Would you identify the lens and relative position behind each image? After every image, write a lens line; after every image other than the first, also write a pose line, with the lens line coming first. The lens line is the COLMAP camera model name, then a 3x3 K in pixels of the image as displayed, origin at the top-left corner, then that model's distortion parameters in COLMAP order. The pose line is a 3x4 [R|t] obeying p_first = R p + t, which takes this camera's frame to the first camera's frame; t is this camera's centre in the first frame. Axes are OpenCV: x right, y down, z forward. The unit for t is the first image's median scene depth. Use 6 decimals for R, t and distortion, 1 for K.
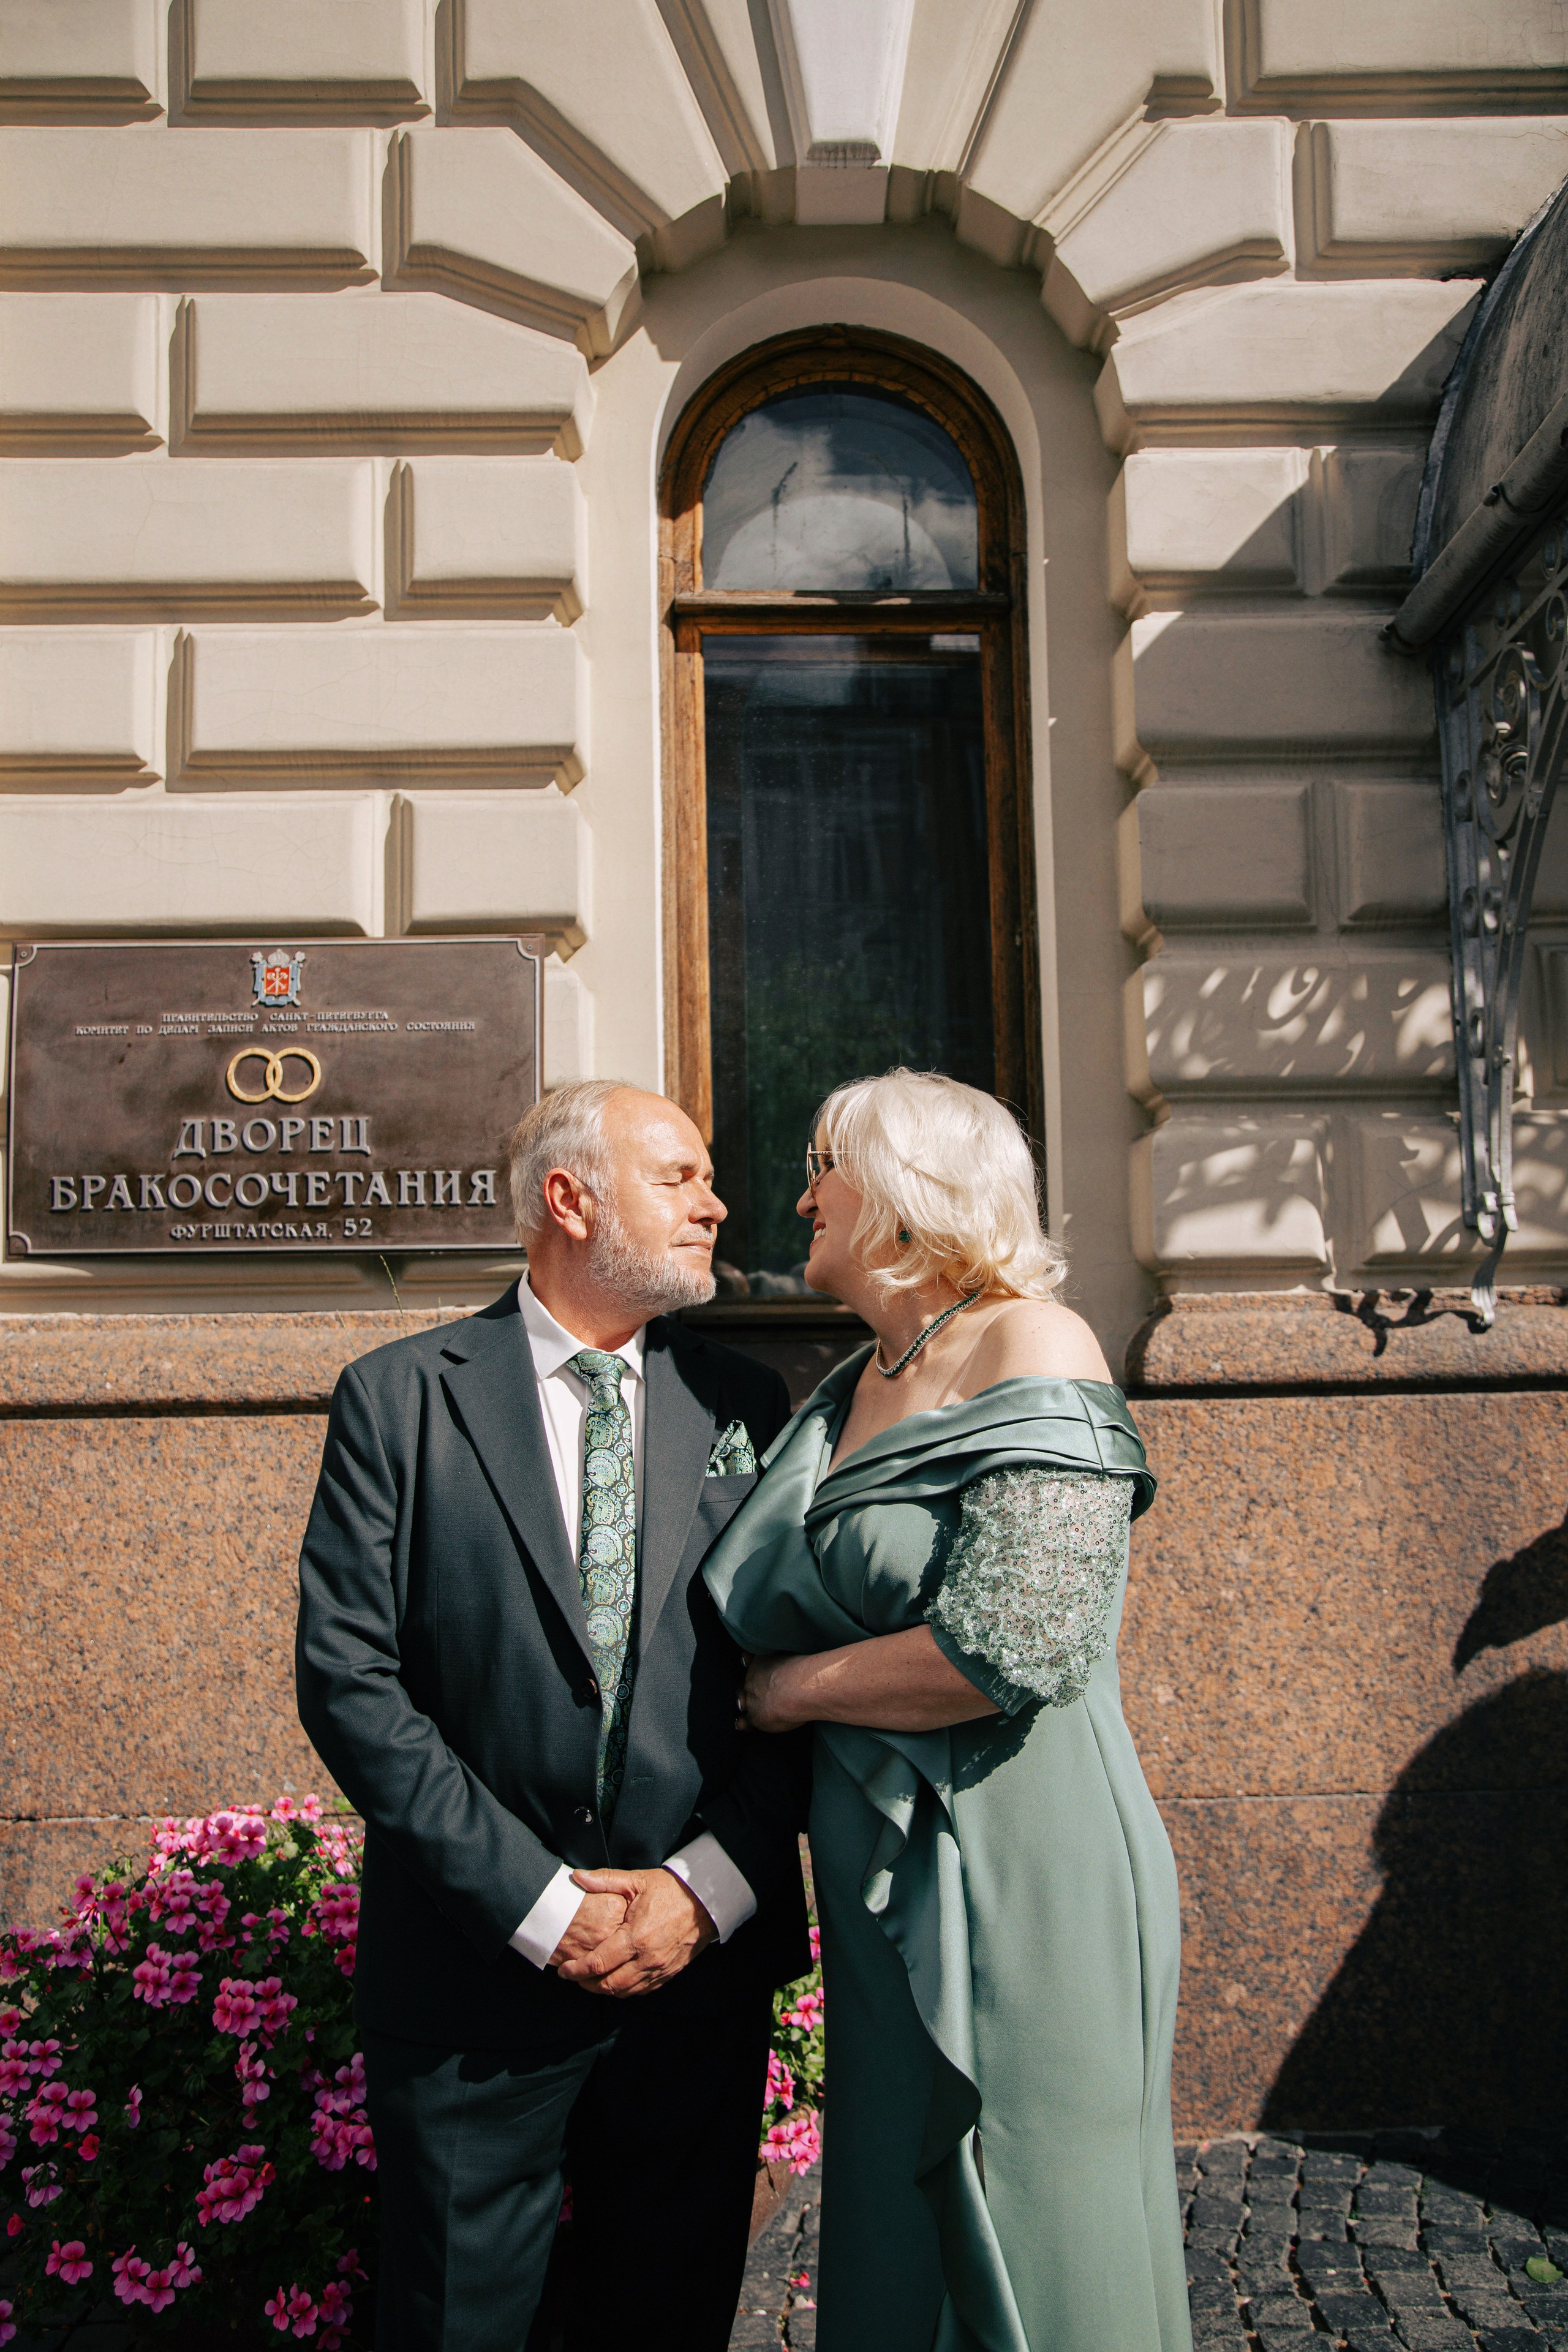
lens RADIAL K [[2210.6, 0, 809.5], [0, 2210.6, 1160.2], [0, 0, 1]] dist [-0.031403, 0.051046]
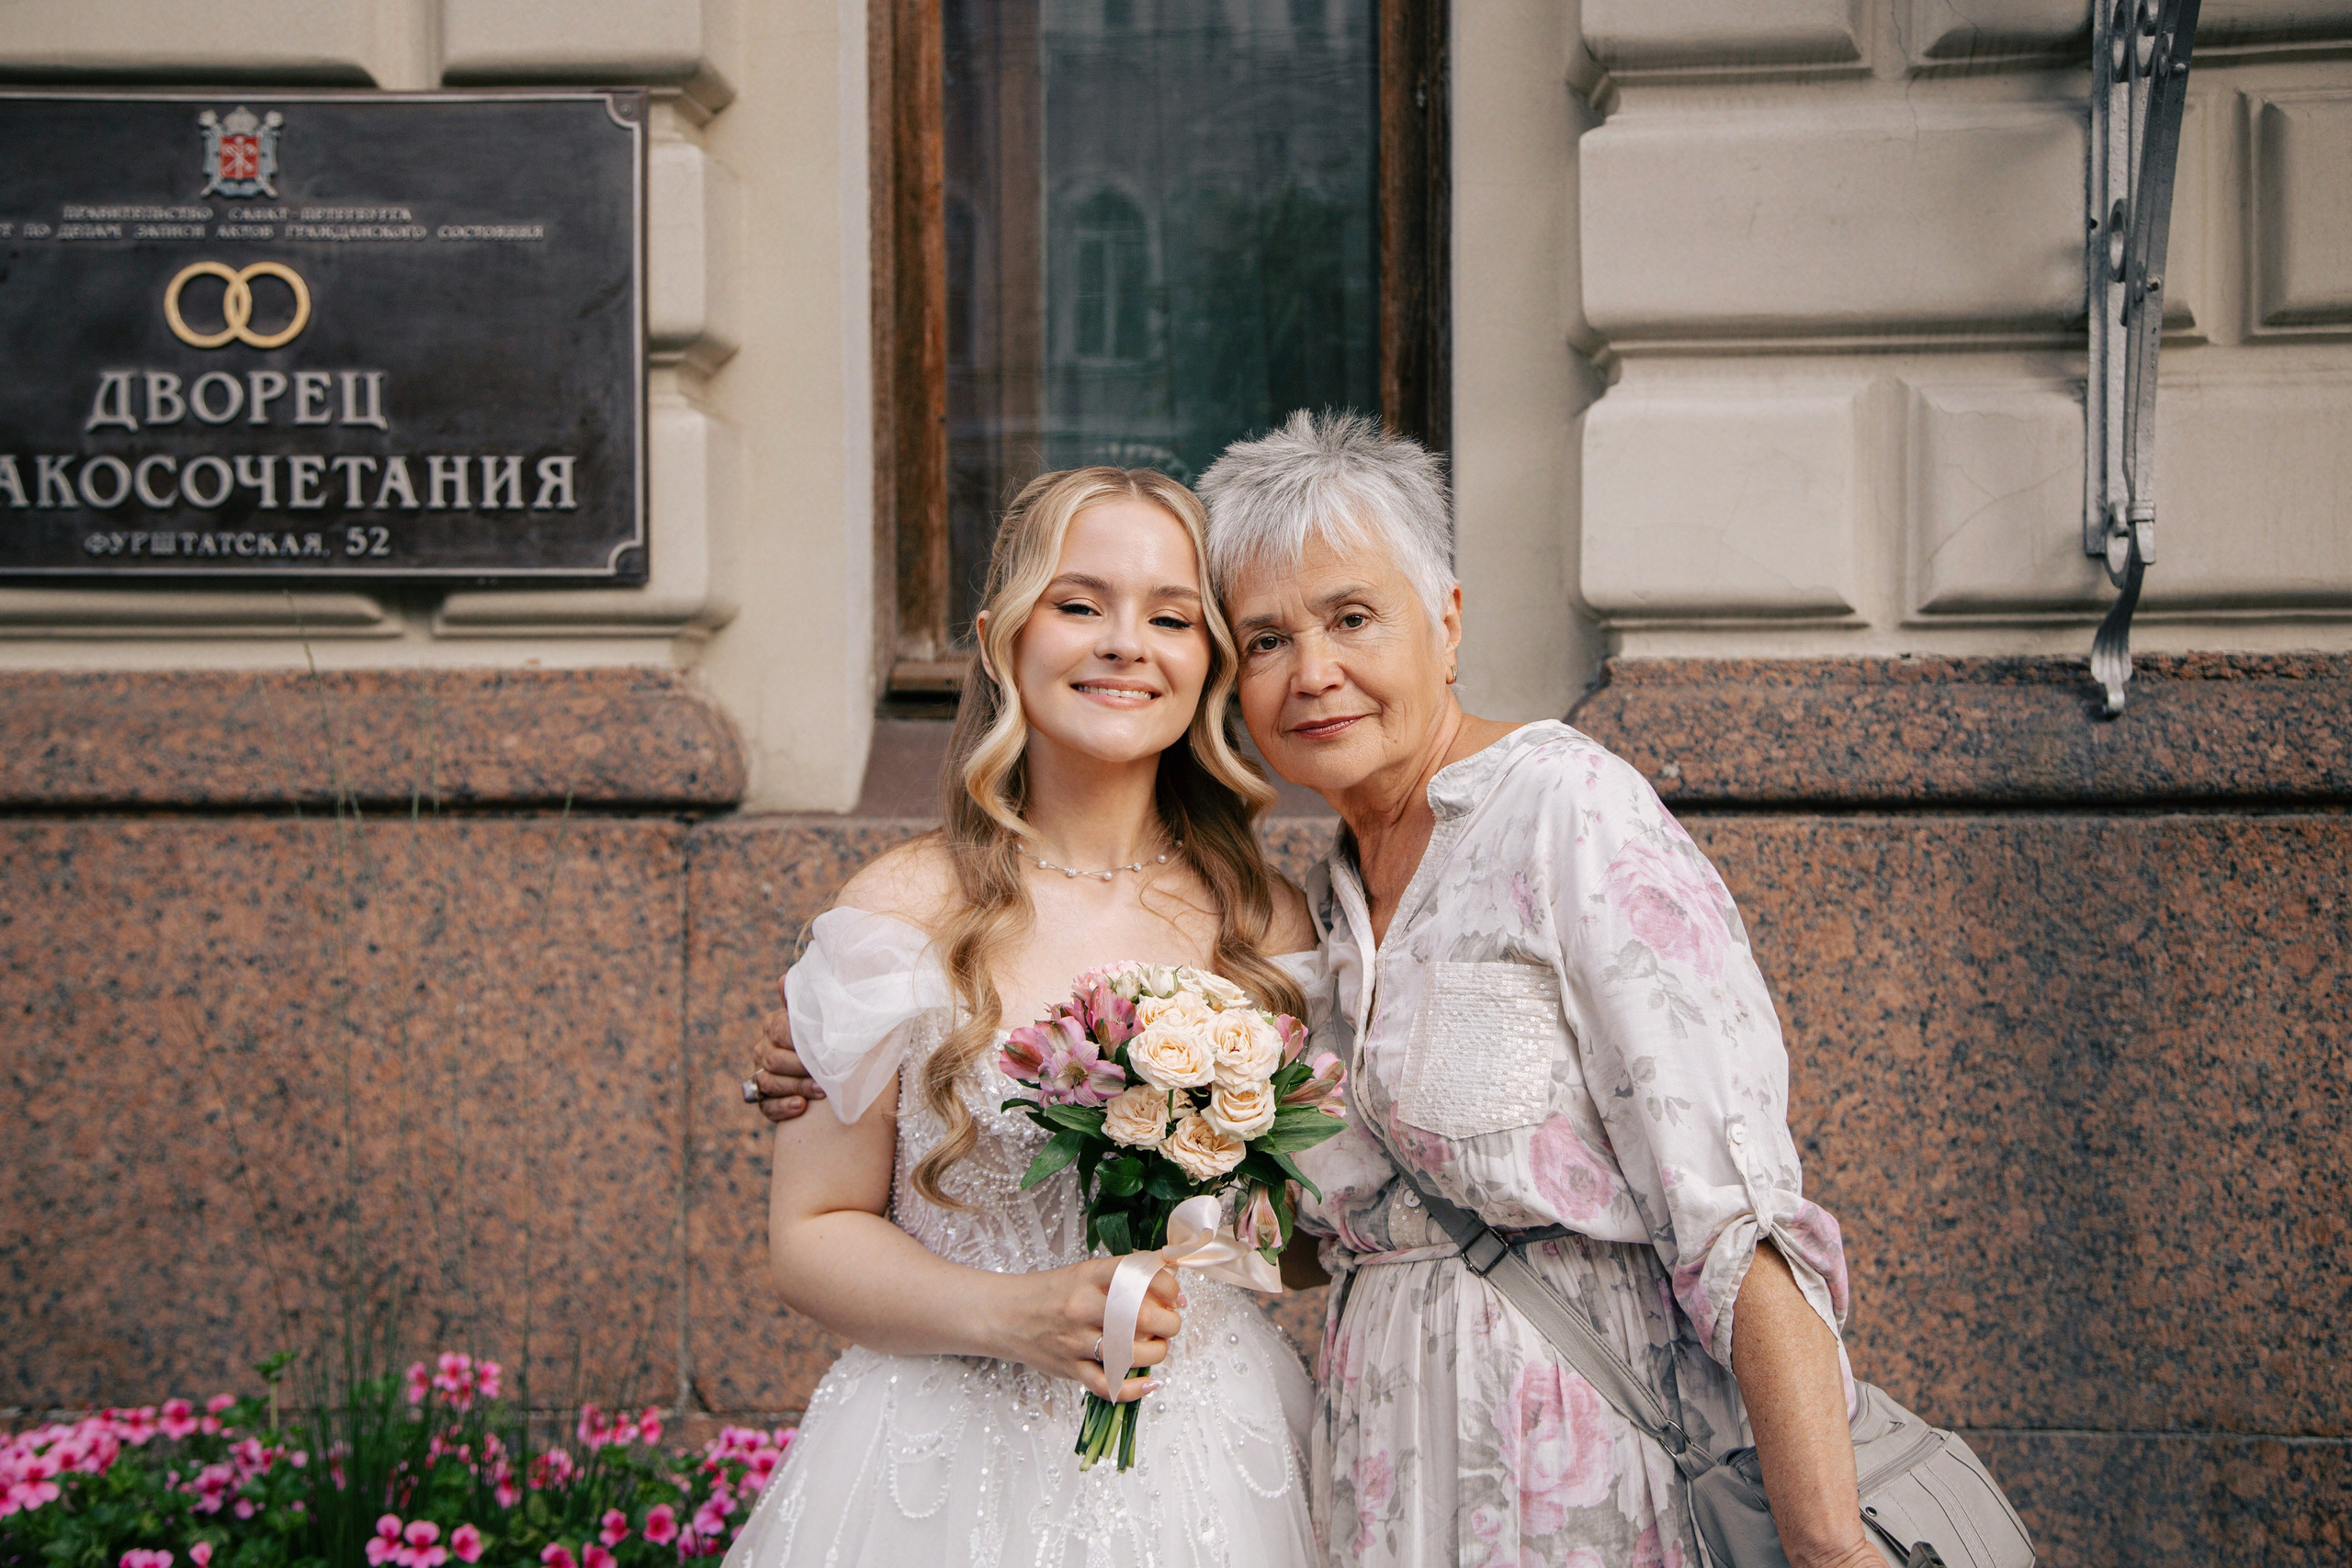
lens RADIAL K [[3201.9, 0, 1164.6], [0, 3201.9, 791.7], [0, 0, 1]] dist [0.160950, 0.000000]
pose [[0.996357, 0.014925, -0.083969, 0.114092], [-0.005265, 0.993455, 0.114107, -0.007104], [0.085122, -0.113249, 0.989914, 0.052249]]
